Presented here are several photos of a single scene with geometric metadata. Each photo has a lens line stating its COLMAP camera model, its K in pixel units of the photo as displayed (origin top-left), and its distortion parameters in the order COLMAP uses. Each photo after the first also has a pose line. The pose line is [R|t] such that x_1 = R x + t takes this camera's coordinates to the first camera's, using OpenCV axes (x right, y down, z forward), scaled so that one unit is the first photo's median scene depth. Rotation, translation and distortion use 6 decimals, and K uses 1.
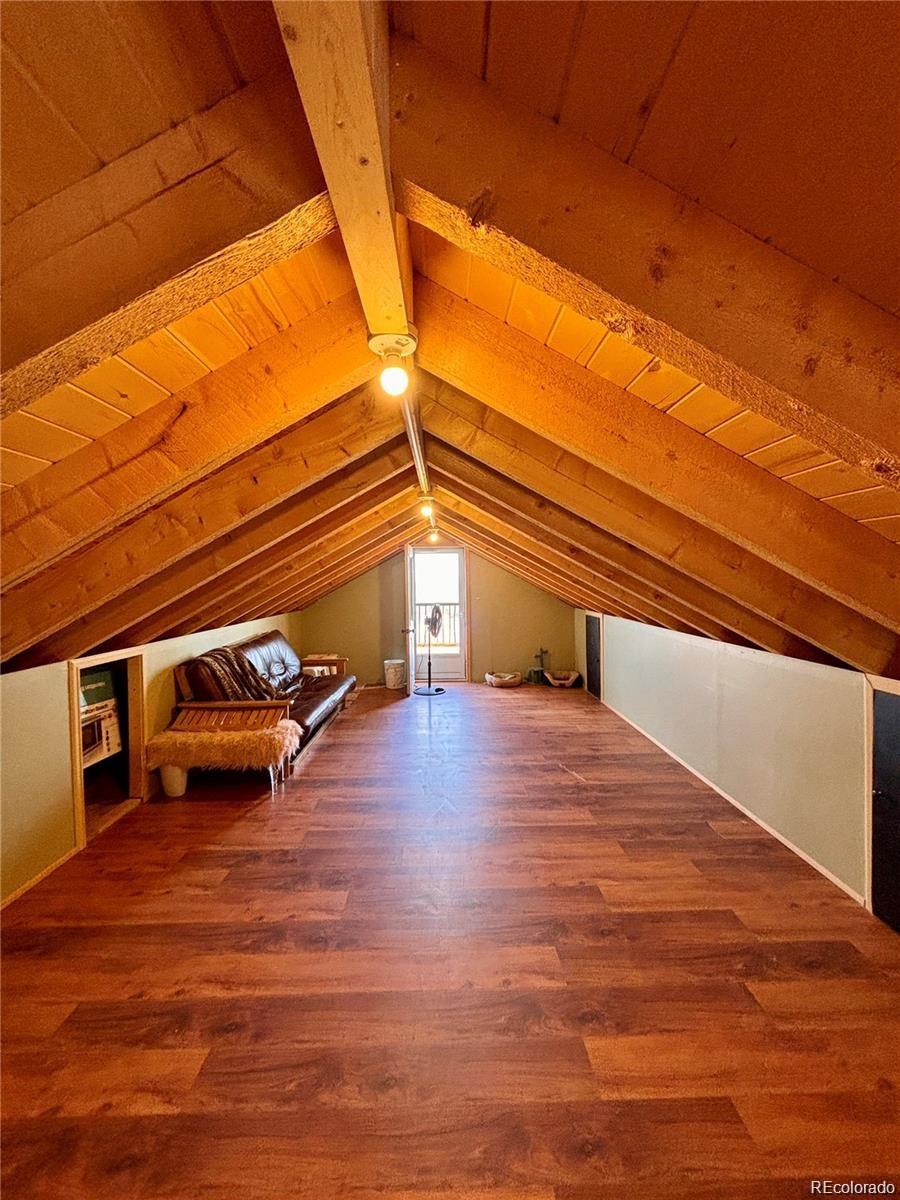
lens RADIAL K [[486.6, 0, 451.0], [0, 486.6, 596.8], [0, 0, 1]] dist [-0.002620, -0.000159]
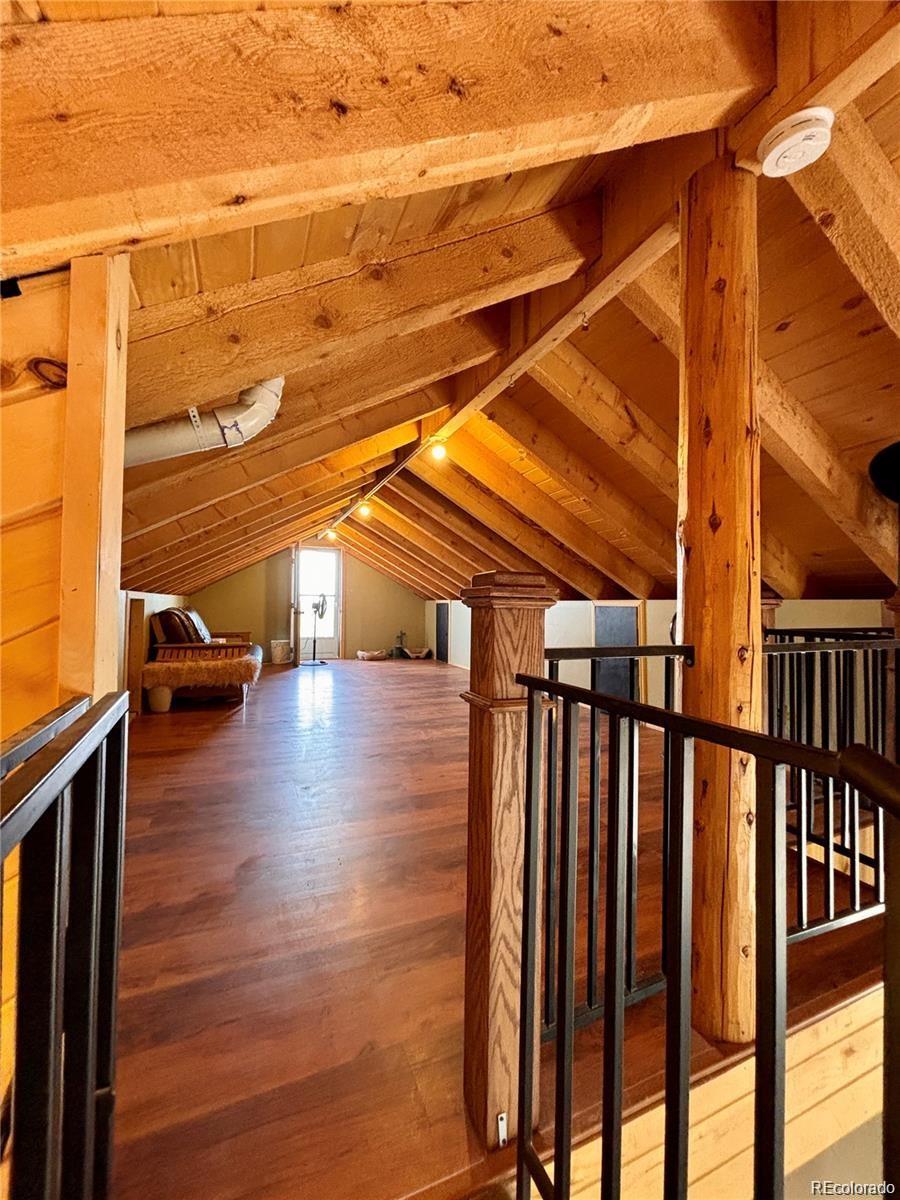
lens RADIAL K [[486.6, 0, 450.3], [0, 486.6, 600.0], [0, 0, 1]] dist [-0.002620, -0.000159]
pose [[0.927740, 0.029181, 0.372085, -0.203595], [-0.011779, 0.998731, -0.048956, 0.098793], [-0.373041, 0.041036, 0.926907, -0.290624]]
